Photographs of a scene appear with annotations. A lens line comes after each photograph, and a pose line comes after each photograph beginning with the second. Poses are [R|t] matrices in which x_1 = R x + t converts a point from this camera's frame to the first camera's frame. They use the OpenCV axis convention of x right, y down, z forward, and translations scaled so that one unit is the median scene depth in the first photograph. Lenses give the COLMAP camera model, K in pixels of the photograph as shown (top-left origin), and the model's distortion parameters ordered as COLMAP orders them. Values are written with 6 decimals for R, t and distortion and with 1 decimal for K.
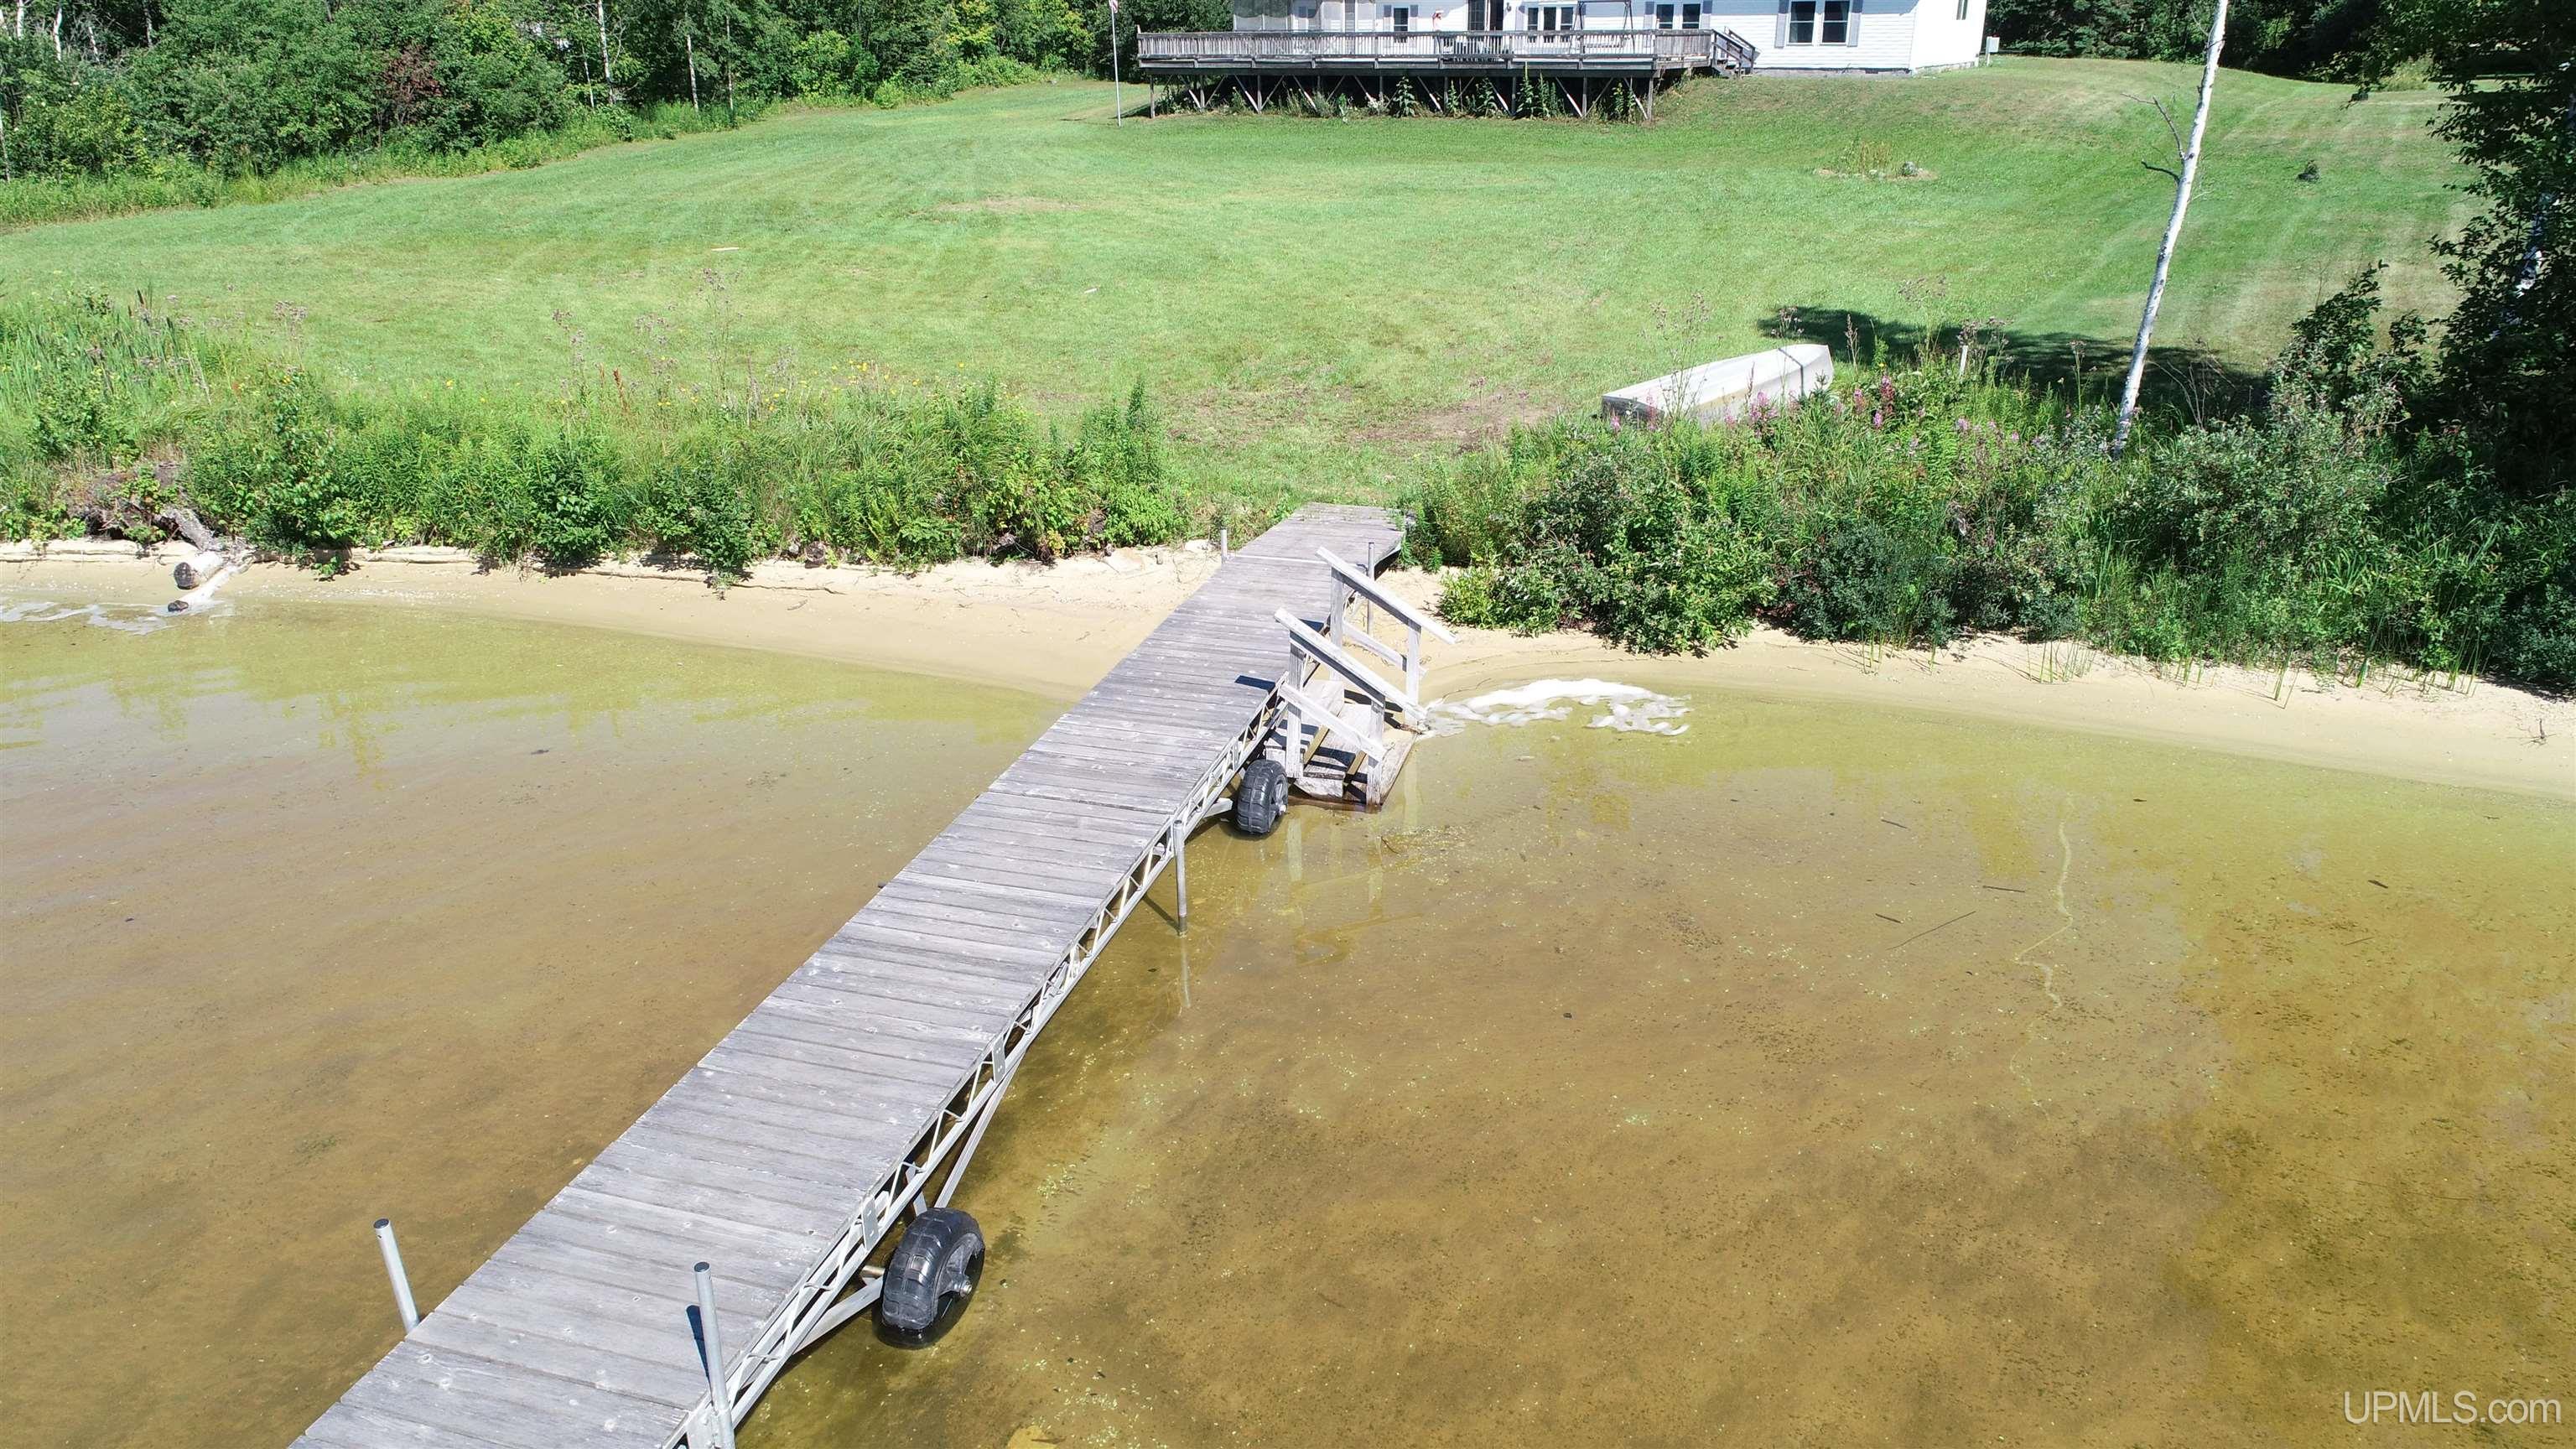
lens RADIAL K [[1708.6, 0, 1288.0], [0, 1708.6, 724.5], [0, 0, 1]] dist [-0.007767, -0.002674]
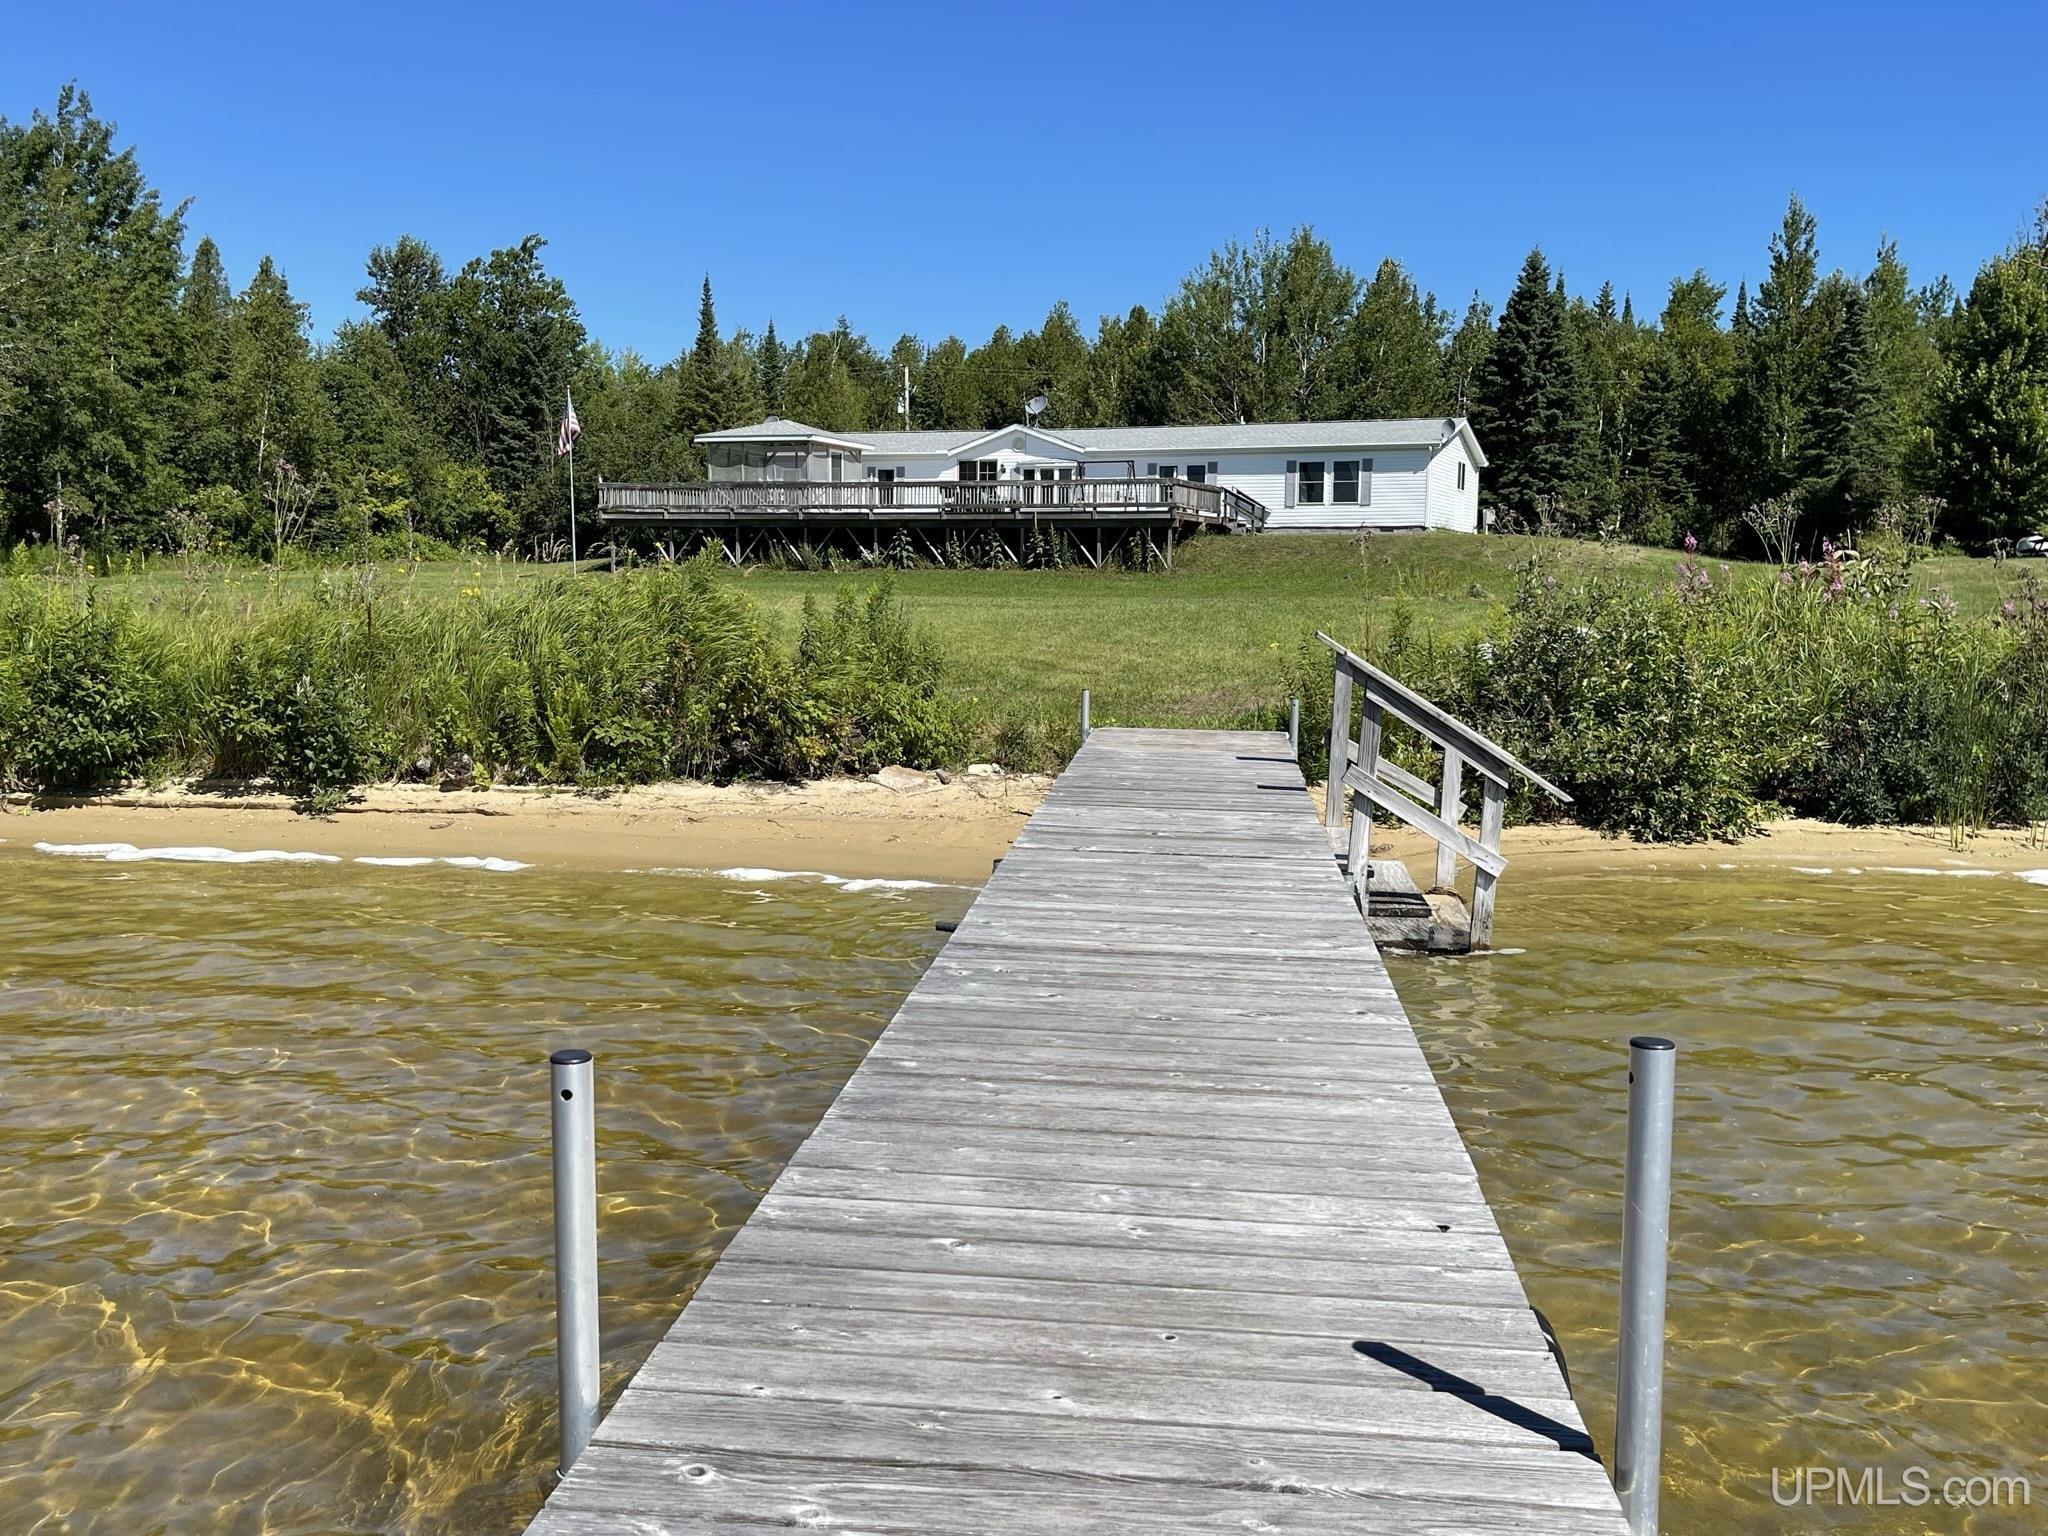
lens RADIAL K [[1886.9, 0, 1011.8], [0, 1886.9, 763.9], [0, 0, 1]] dist [0.026466, 0.002006]
pose [[0.984102, 0.003714, 0.177568, -0.056560], [0.047784, 0.957379, -0.284854, 0.038553], [-0.171058, 0.288810, 0.941981, 0.067022]]
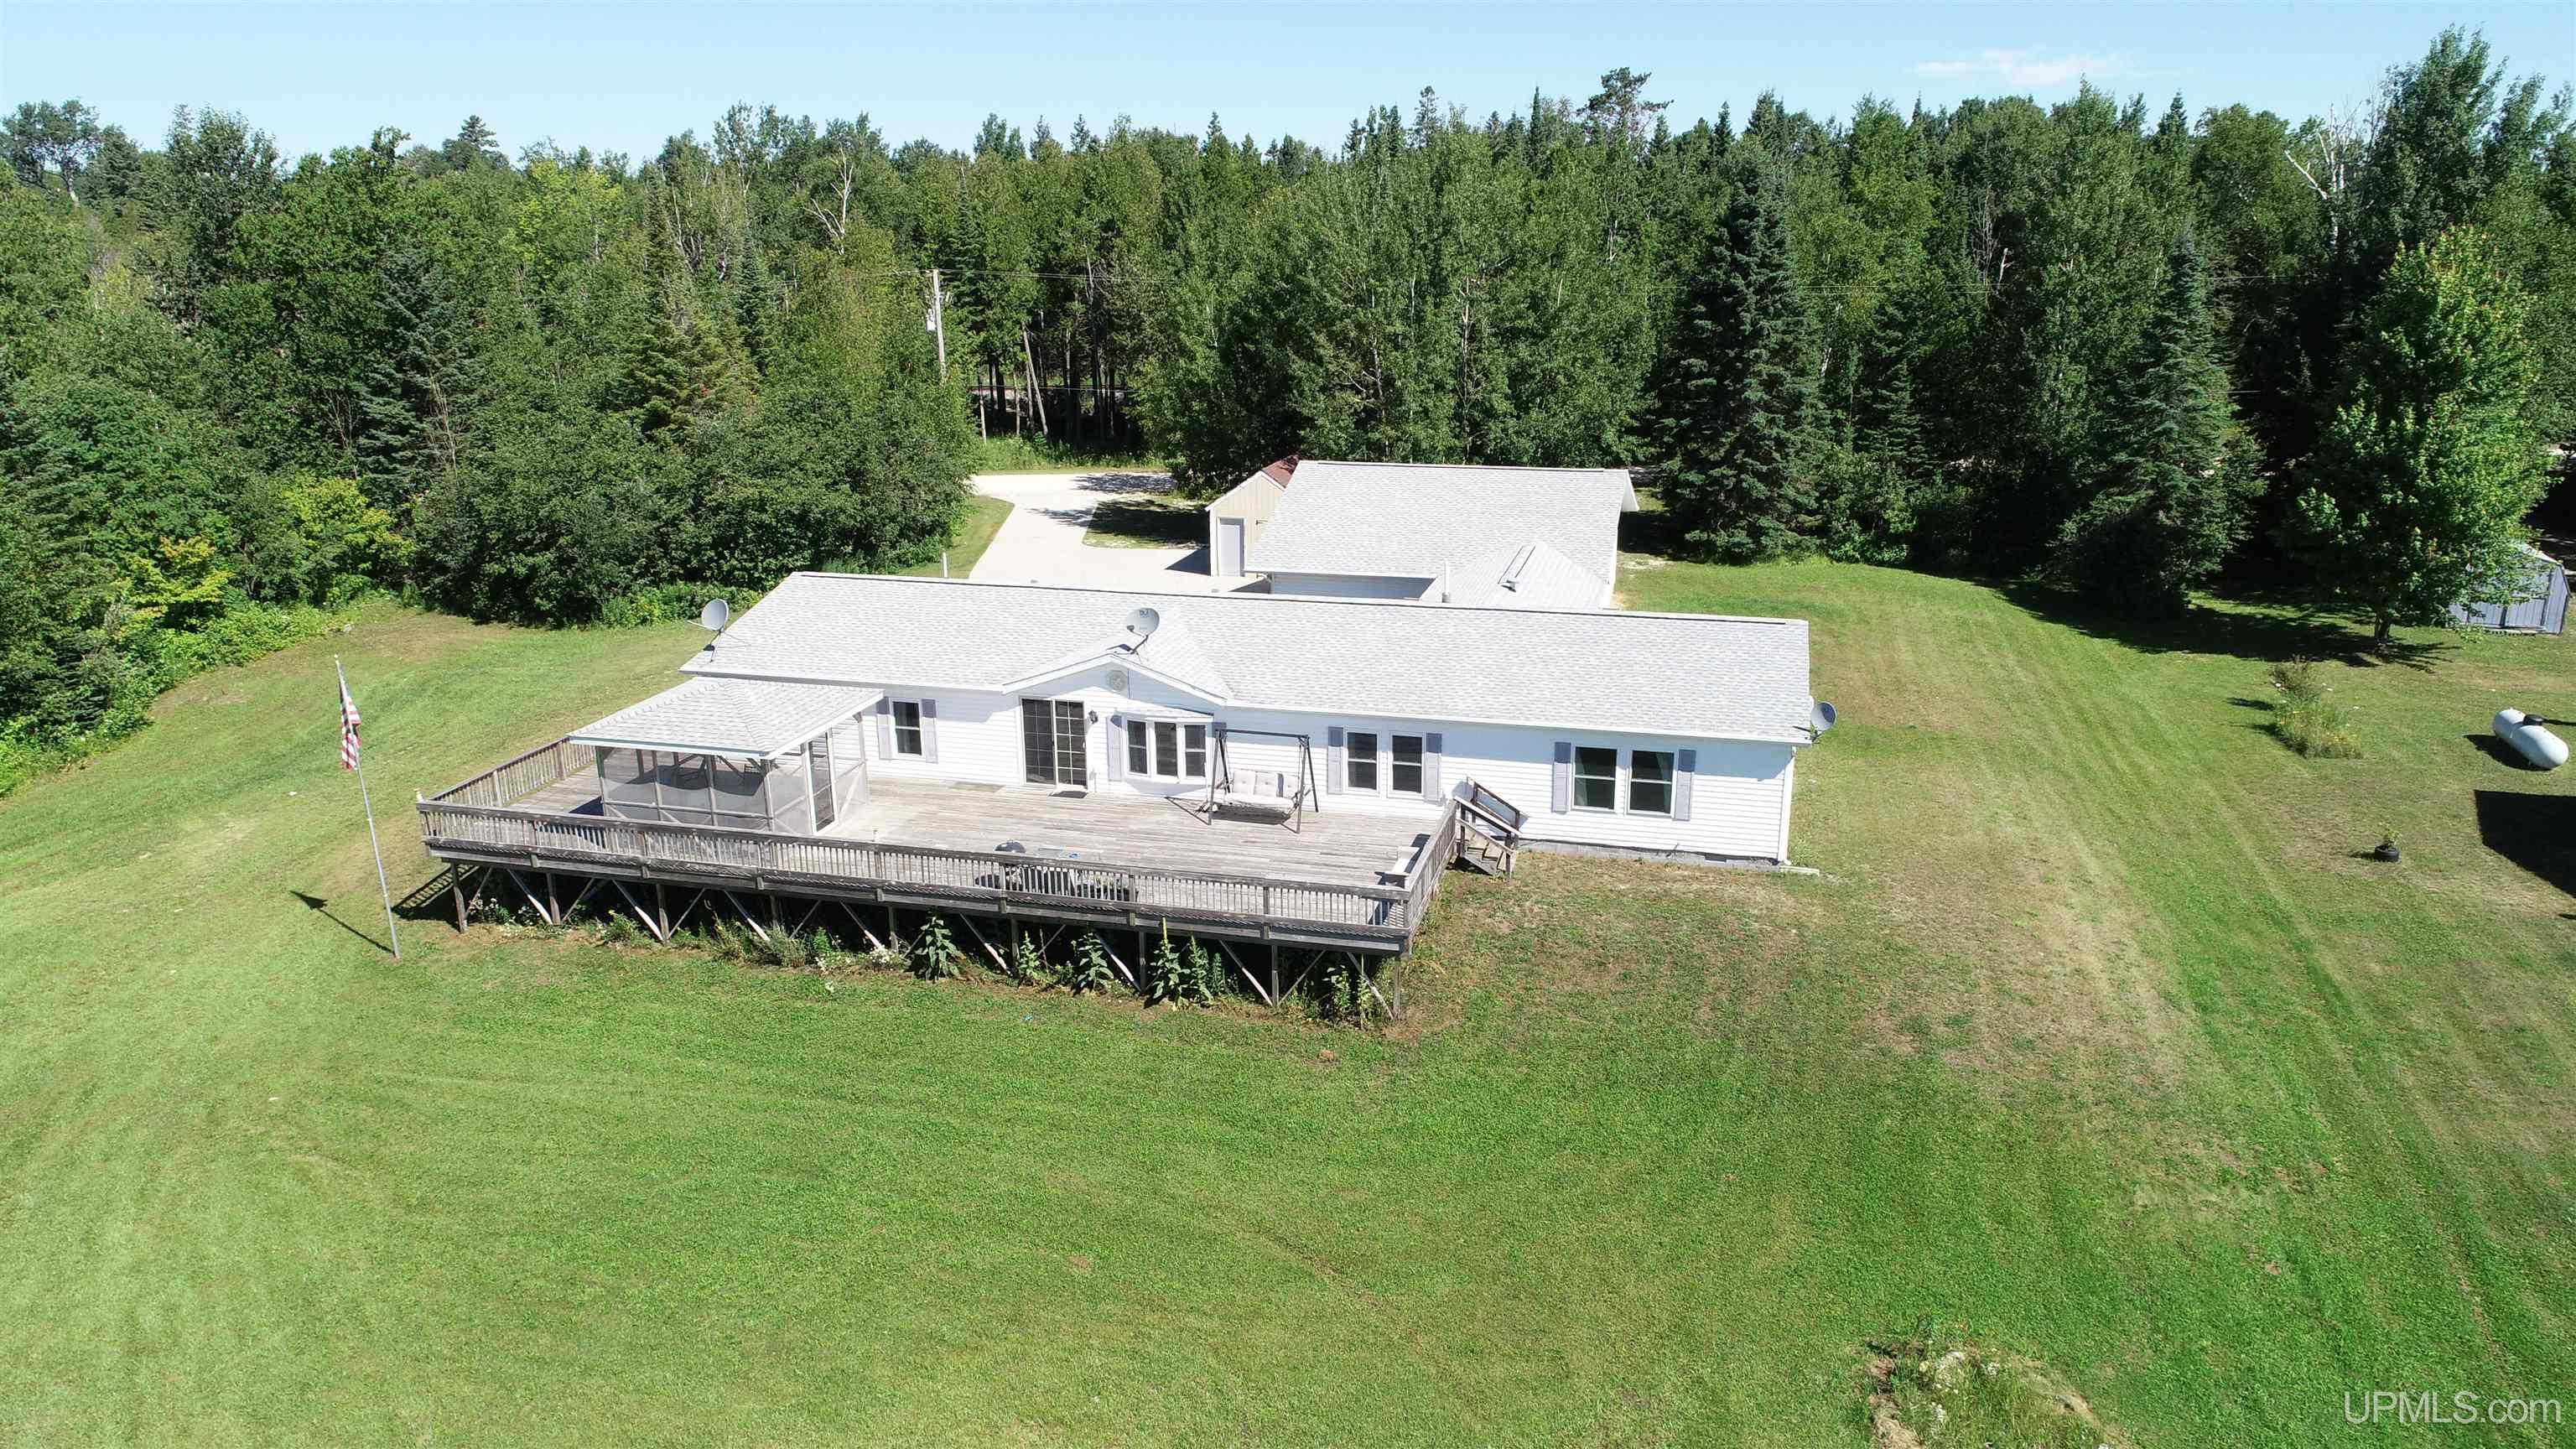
lens RADIAL K [[1708.6, 0, 1288.0], [0, 1708.6, 724.5], [0, 0, 1]] dist [-0.007767, -0.002674]
pose [[0.953556, -0.086035, 0.288669, 0.024110], [0.114014, 0.990129, -0.081520, -0.400516], [-0.278805, 0.110646, 0.953952, 0.456595]]
